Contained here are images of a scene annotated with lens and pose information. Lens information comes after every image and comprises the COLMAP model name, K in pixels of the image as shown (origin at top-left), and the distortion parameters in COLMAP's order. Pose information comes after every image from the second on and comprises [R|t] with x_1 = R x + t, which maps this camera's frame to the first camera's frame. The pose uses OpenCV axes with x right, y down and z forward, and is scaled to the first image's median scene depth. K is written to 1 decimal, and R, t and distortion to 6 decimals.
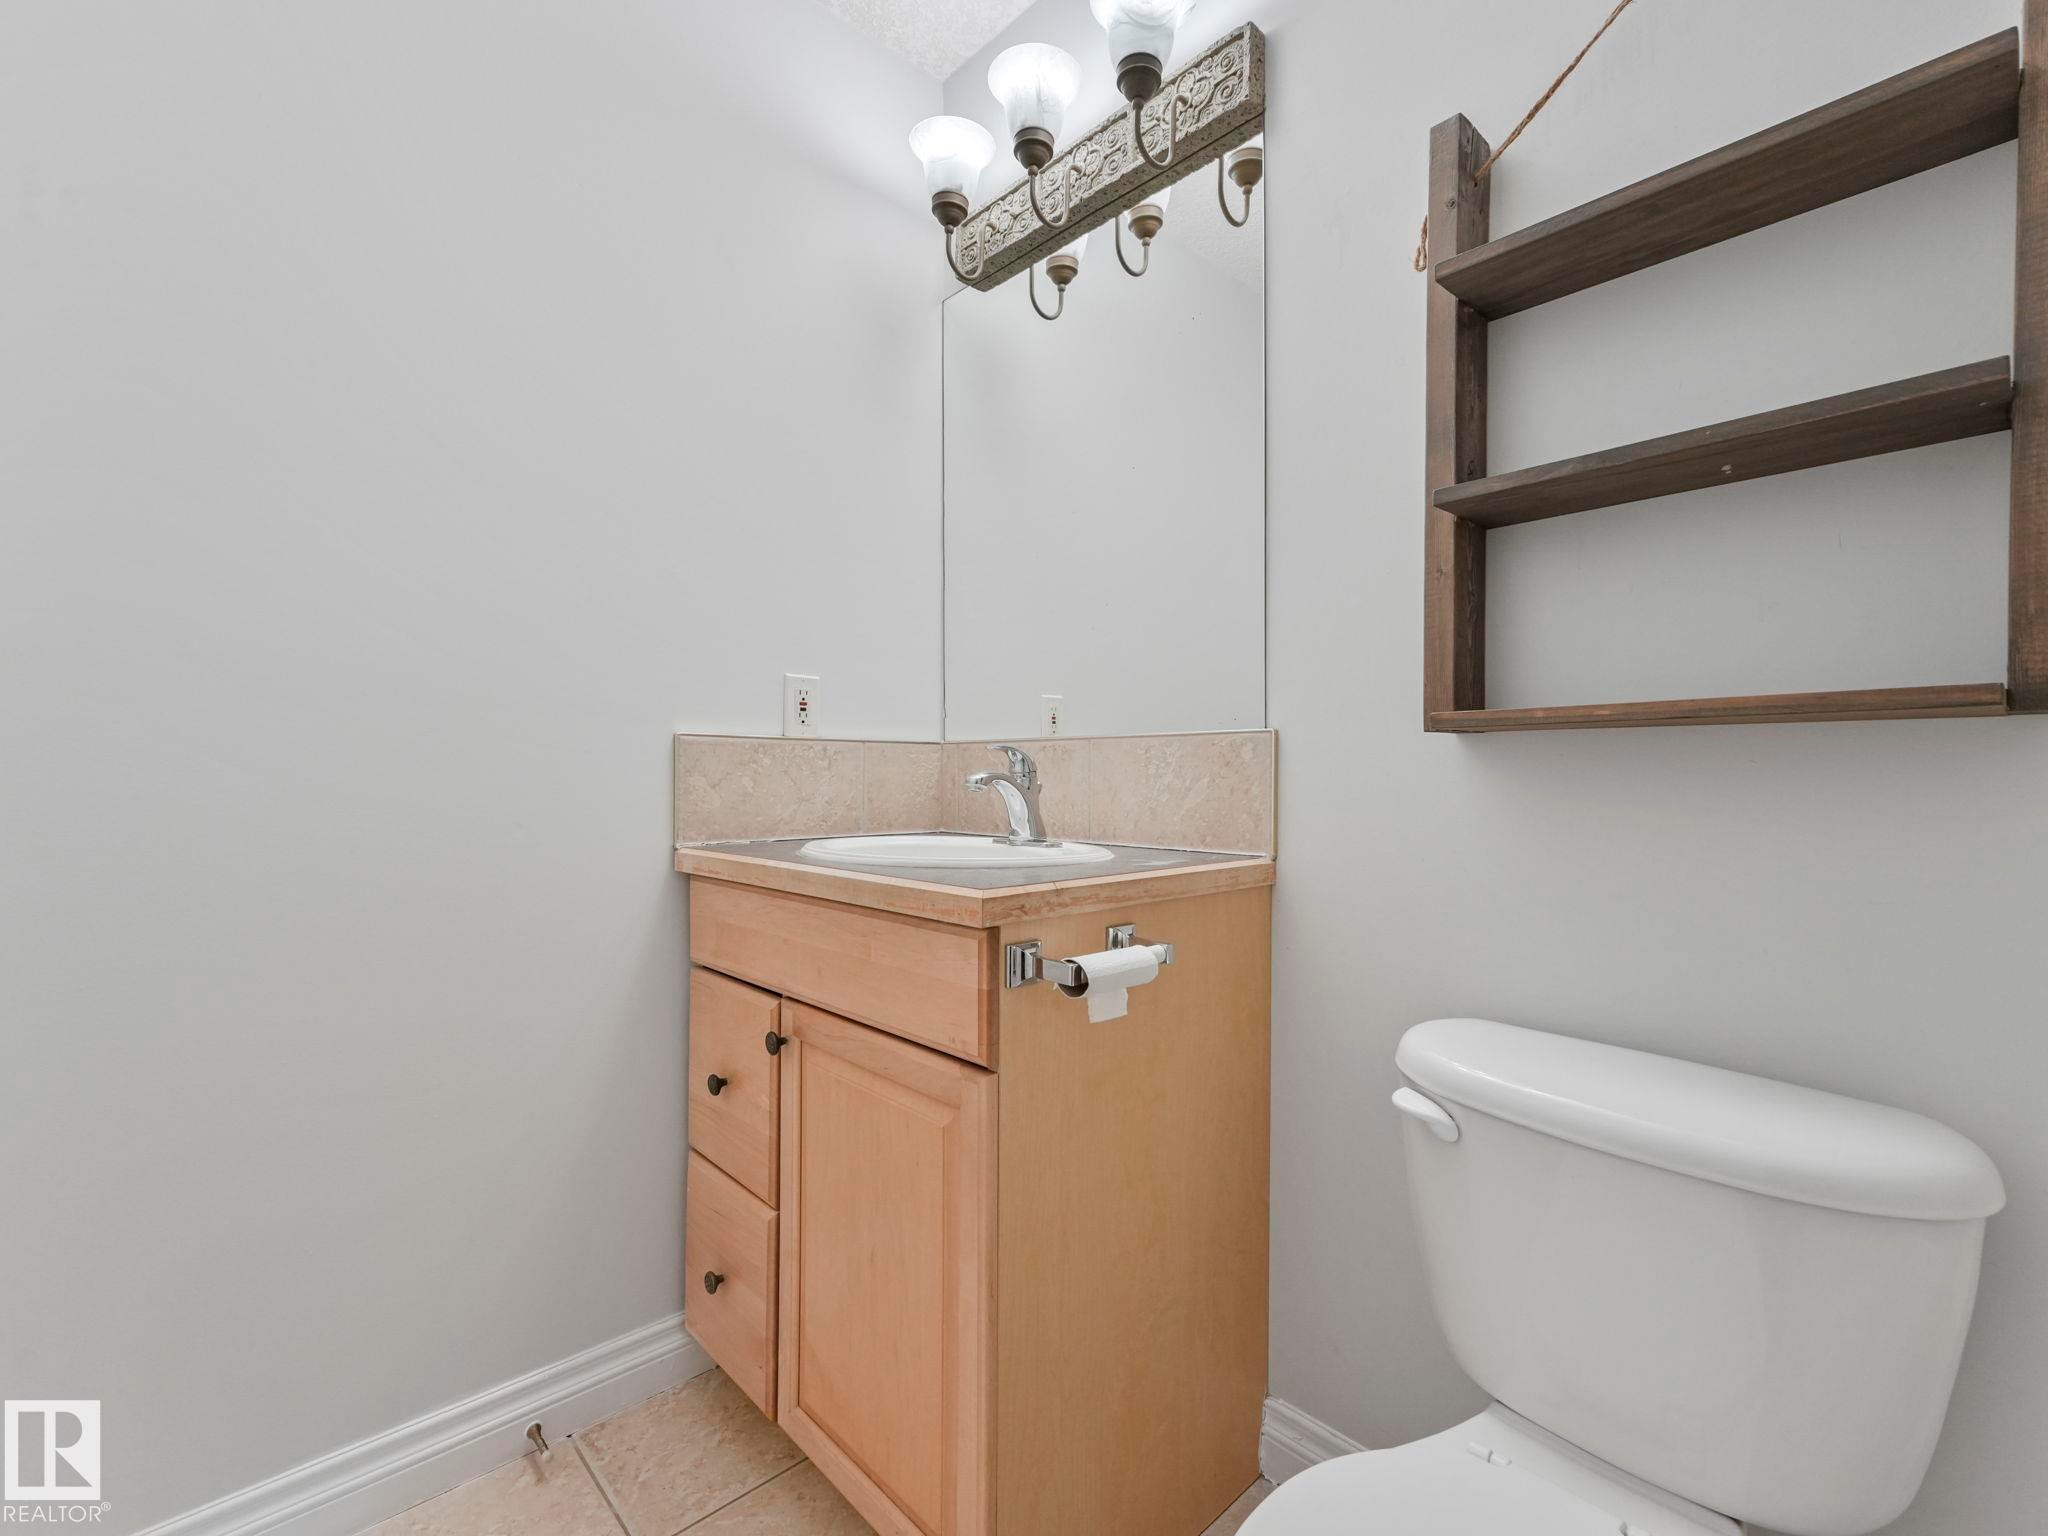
lens RADIAL K [[937.6, 0, 1026.0], [0, 937.6, 772.8], [0, 0, 1]] dist [-0.001300, 0.000671]
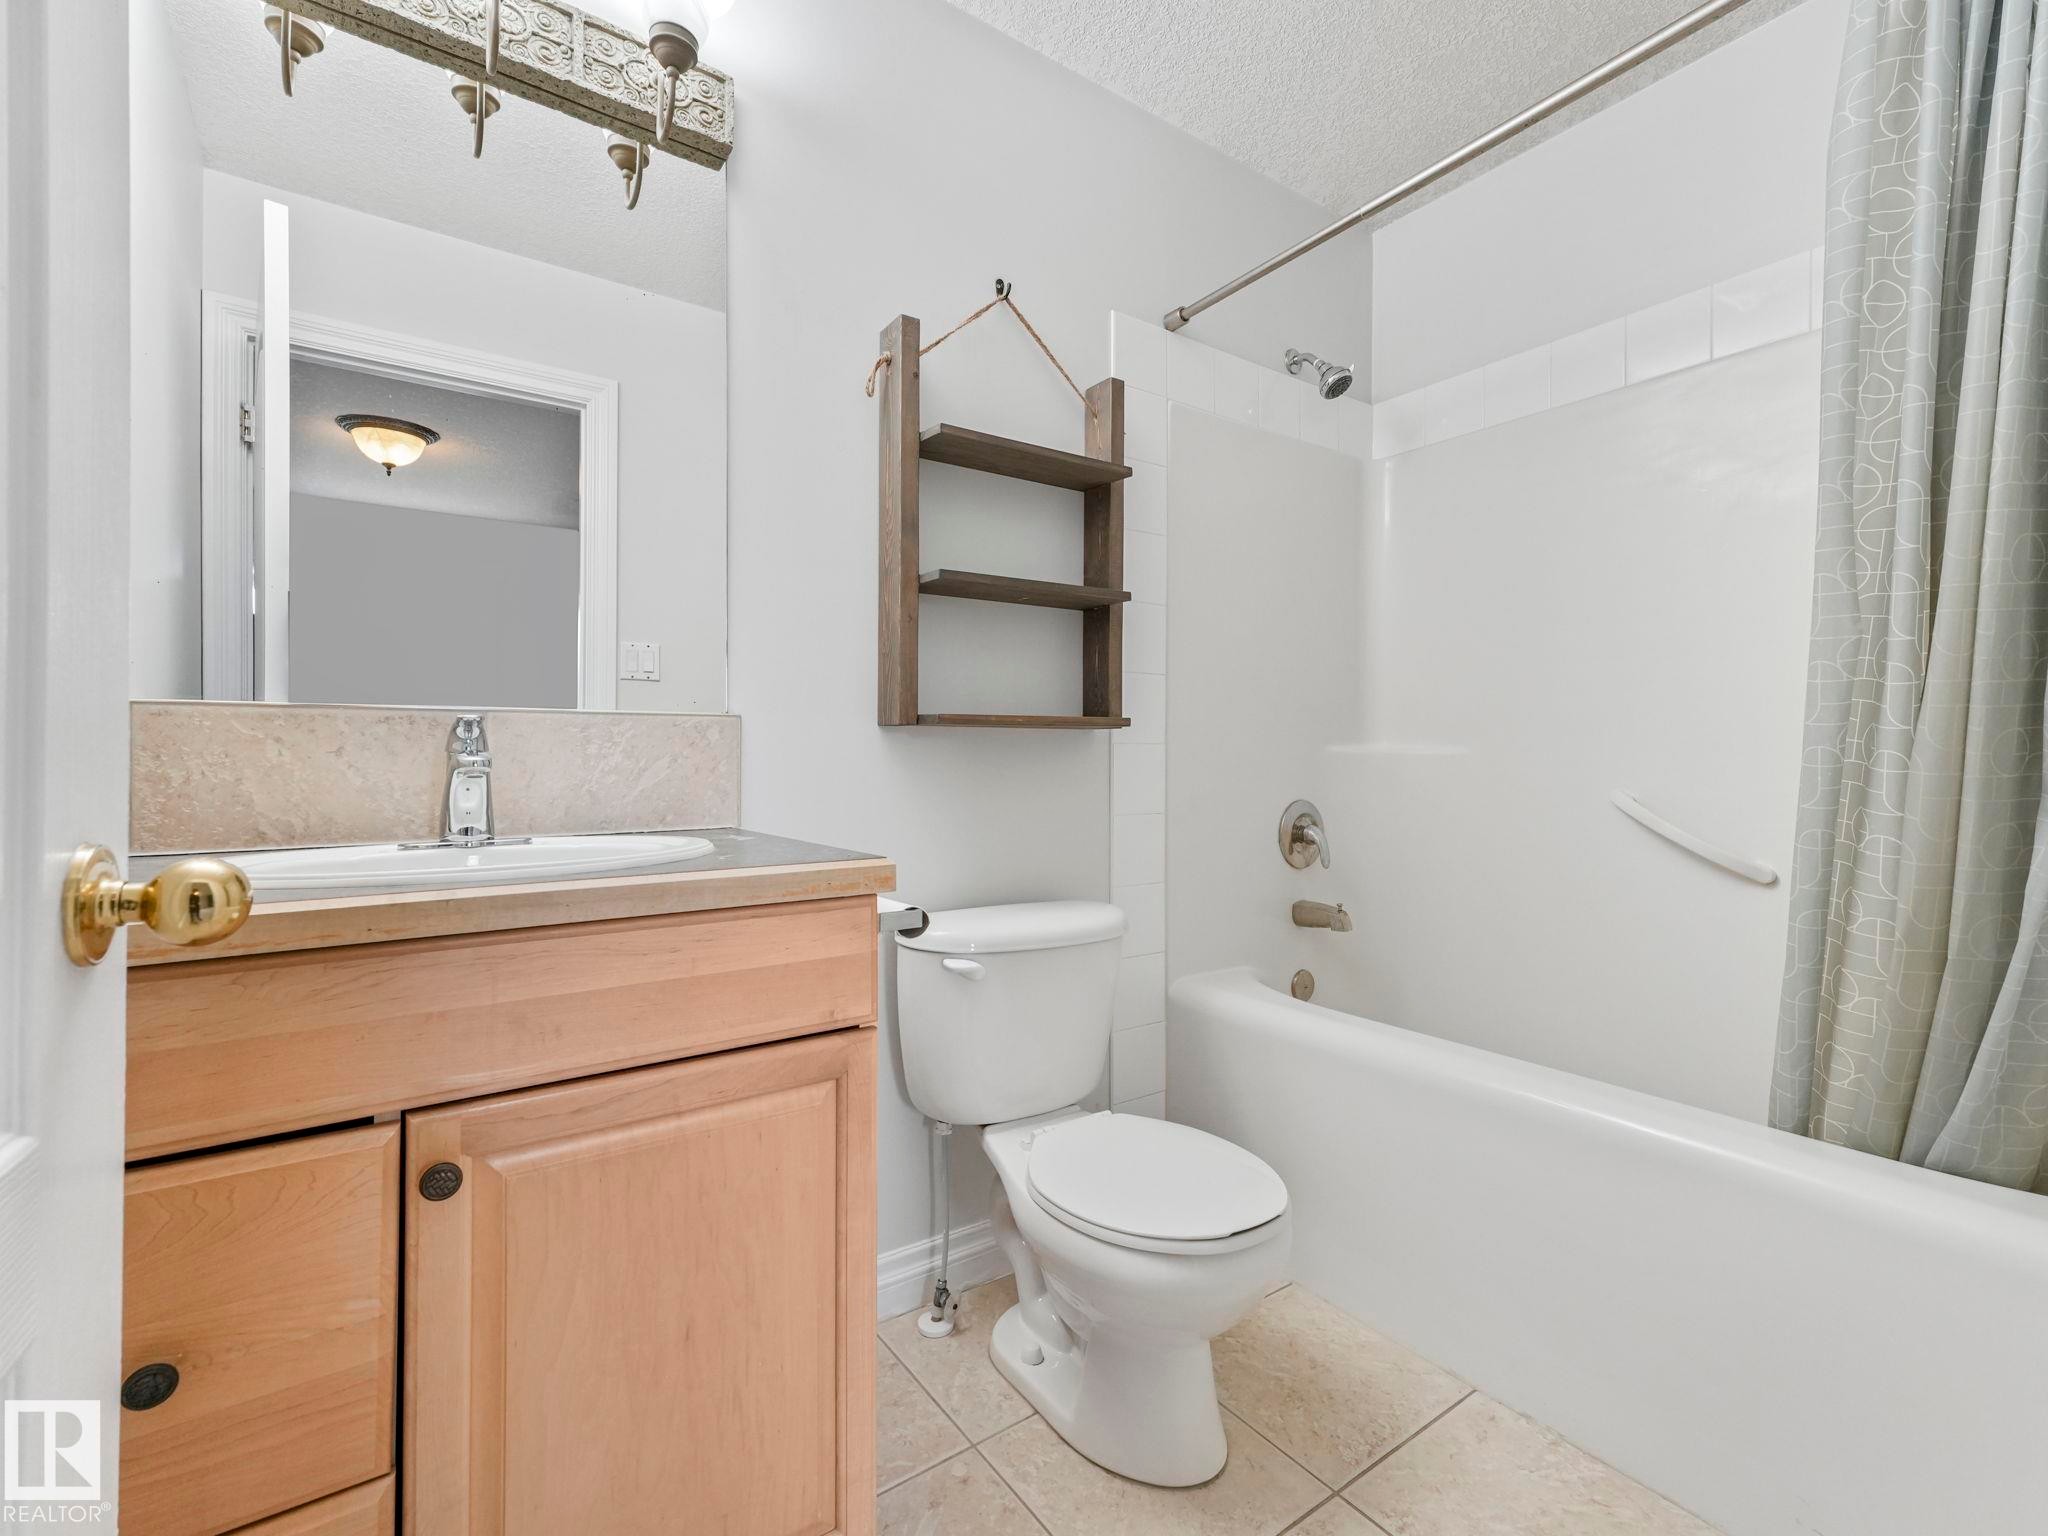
lens RADIAL K [[937.6, 0, 1026.0], [0, 937.6, 772.8], [0, 0, 1]] dist [-0.001300, 0.000671]
pose [[0.084454, -0.012751, 0.996346, -0.826099], [0.004708, 0.999912, 0.012397, 0.011101], [-0.996416, 0.003643, 0.084507, 0.543151]]
